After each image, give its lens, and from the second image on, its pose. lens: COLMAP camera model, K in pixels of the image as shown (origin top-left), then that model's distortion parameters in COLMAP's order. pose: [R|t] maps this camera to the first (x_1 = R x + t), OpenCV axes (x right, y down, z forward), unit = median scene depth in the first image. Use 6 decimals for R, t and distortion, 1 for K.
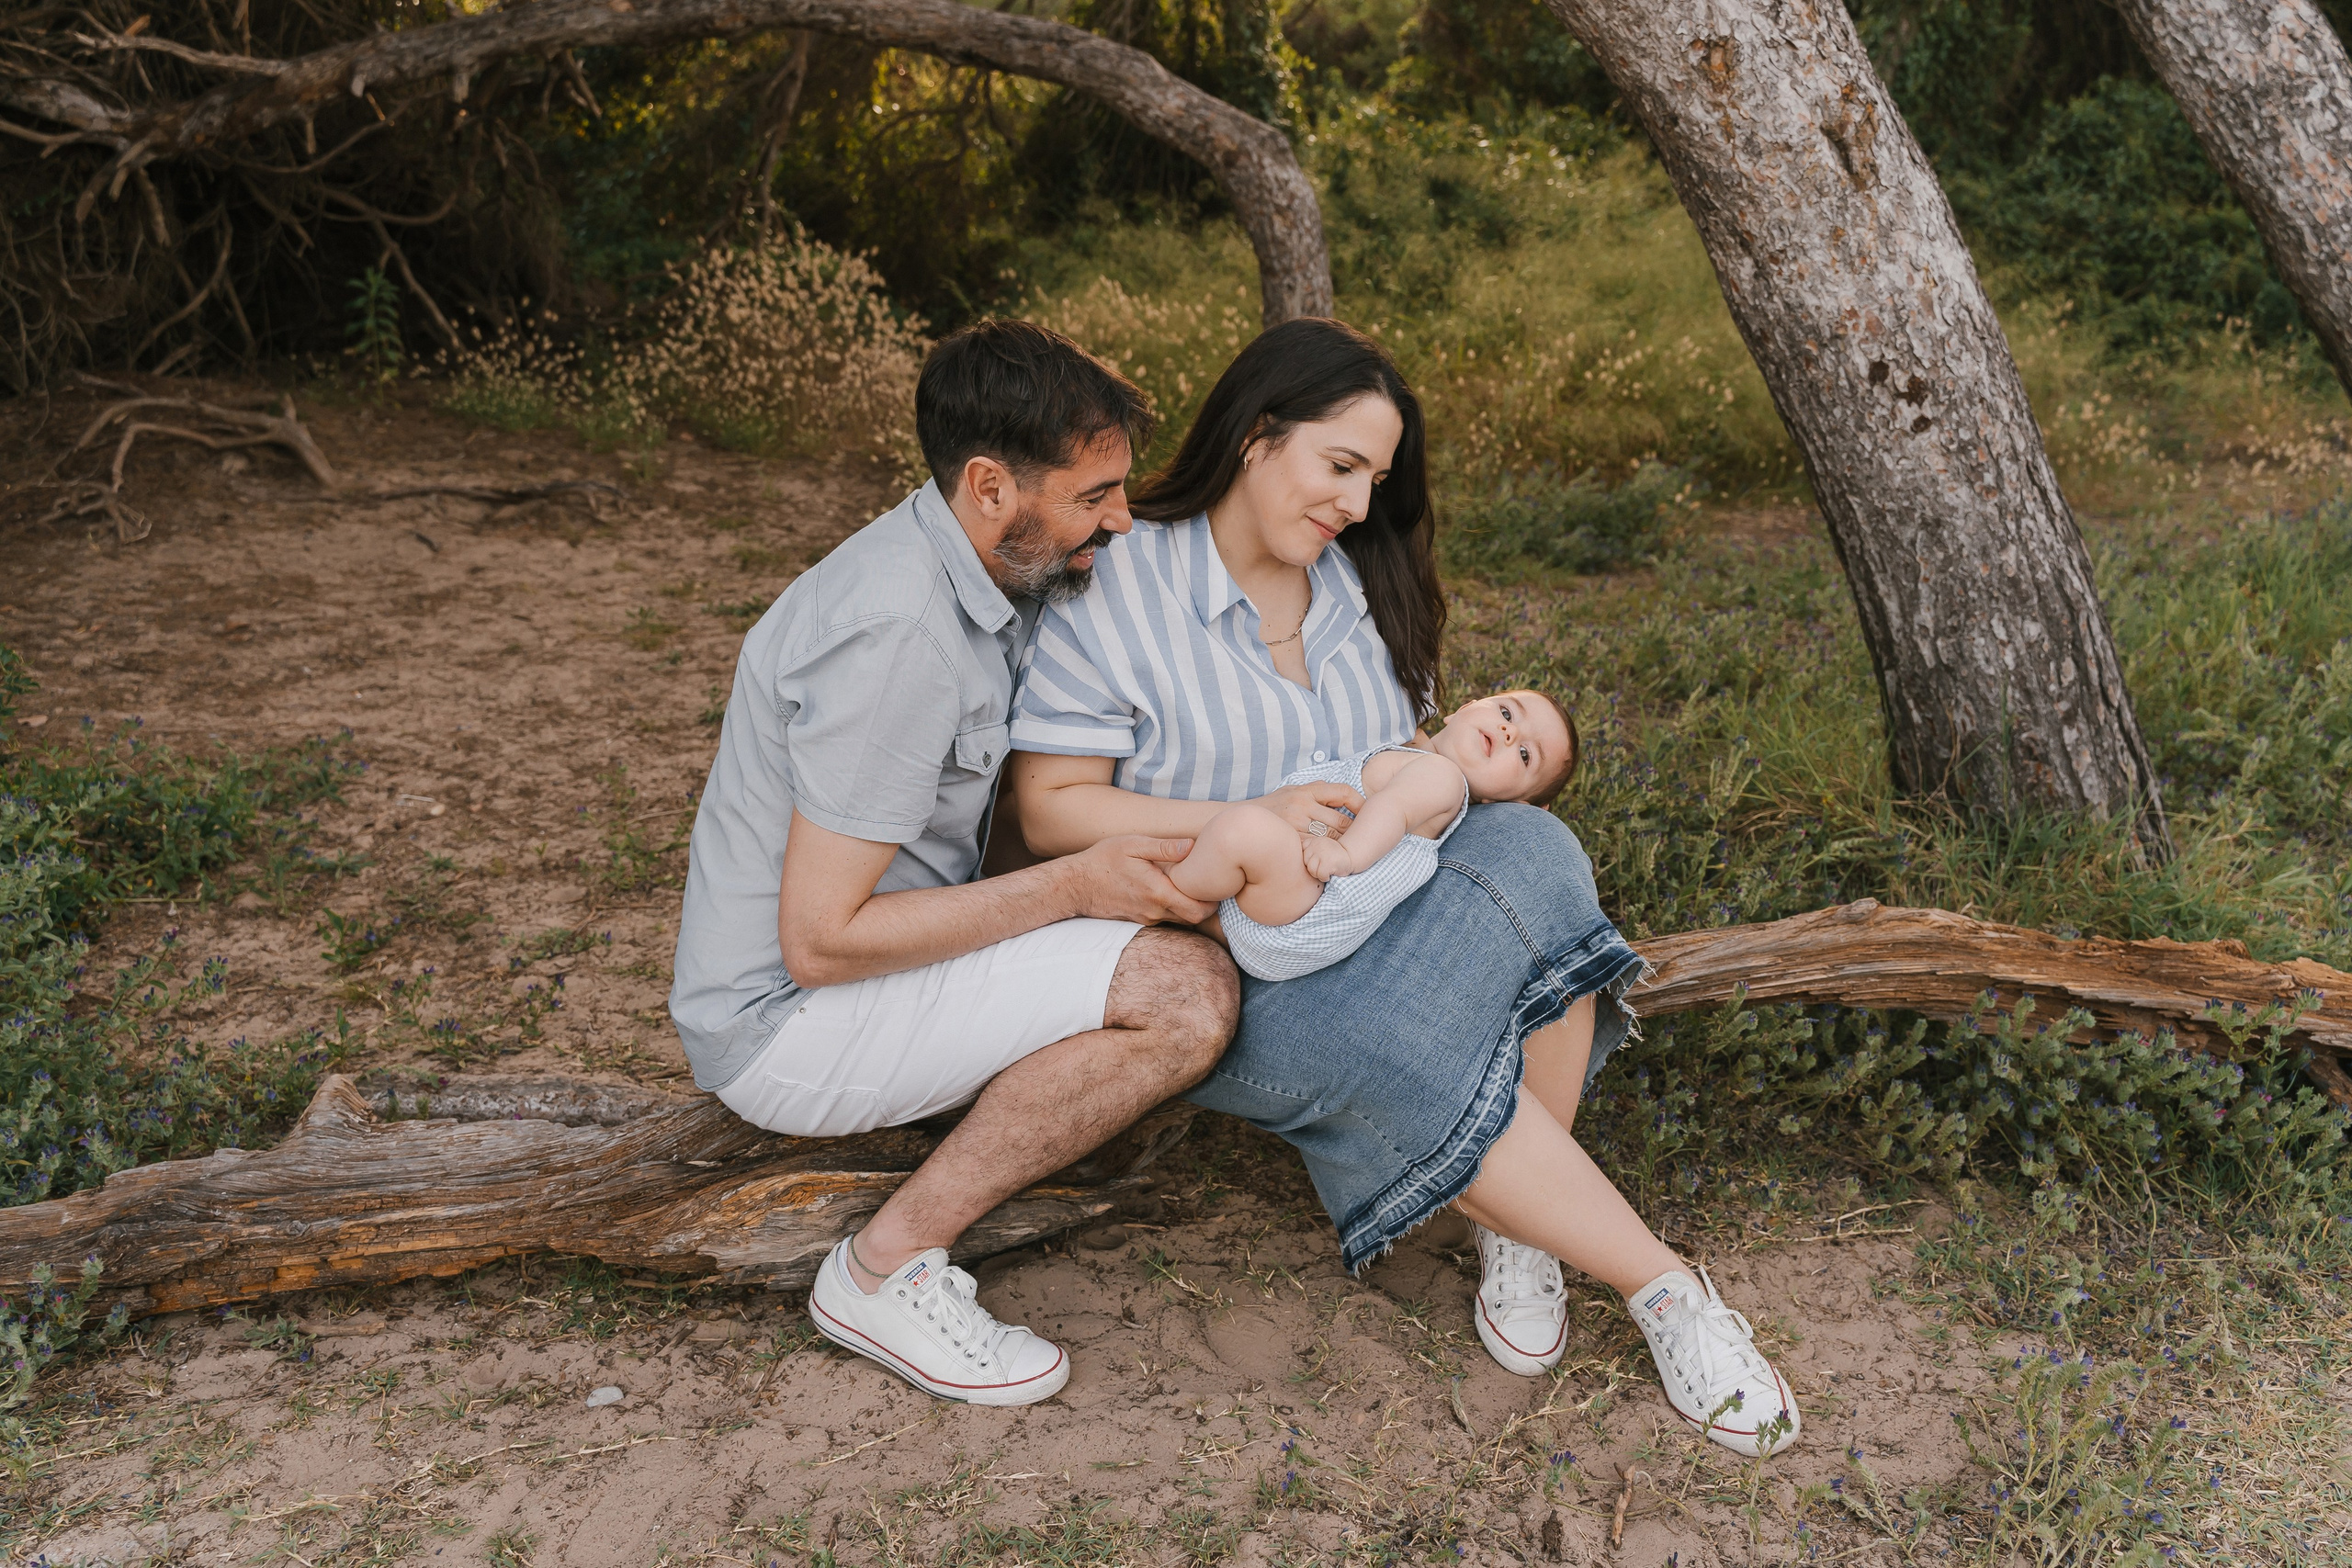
lens RADIAL K [[1948.5, 0, 1185.5], [0, 1948.5, 734.2], [0, 0, 1]] dist [0.021141, -0.011015]
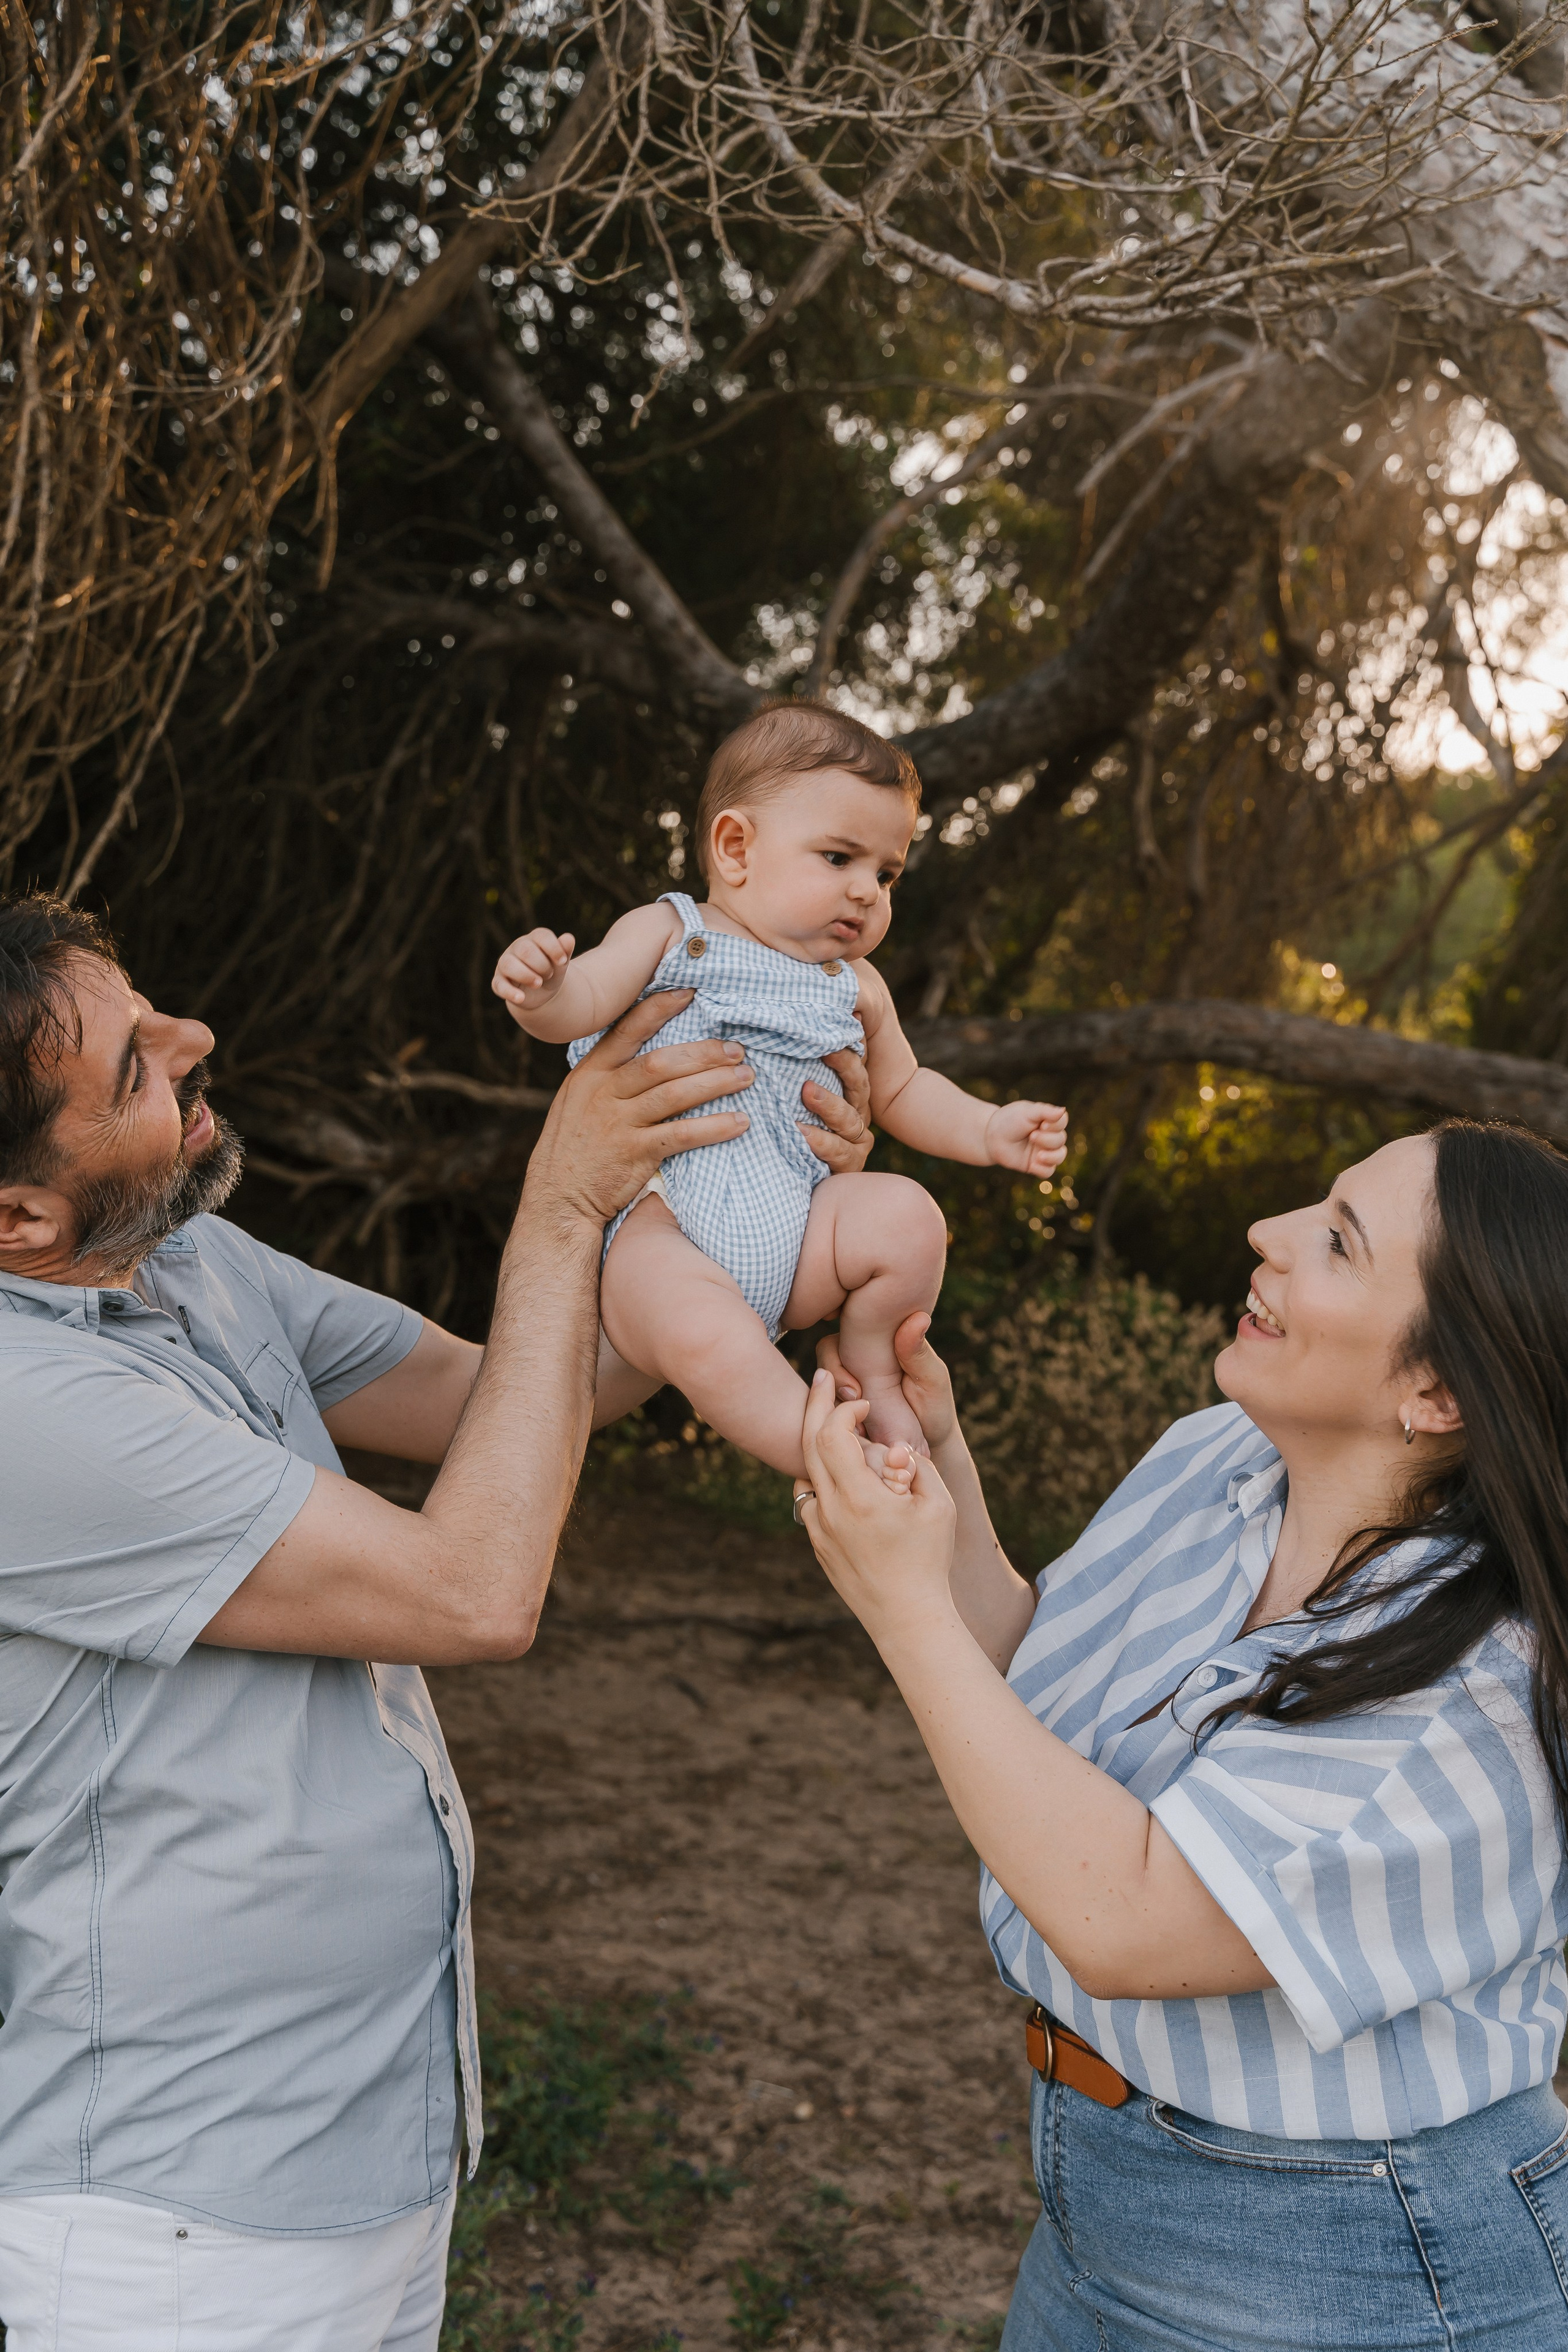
lens RADIAL K [[2778.9, 0, 792.6], [0, 2778.9, 1181.9], [0, 0, 1]] dist [-0.008000, 0.005666]
pose [[0.961345, 0.015995, -0.274882, -0.118141], [-0.086791, 0.965023, -0.247380, -0.060660], [0.261311, 0.261675, 0.929109, -0.178996]]
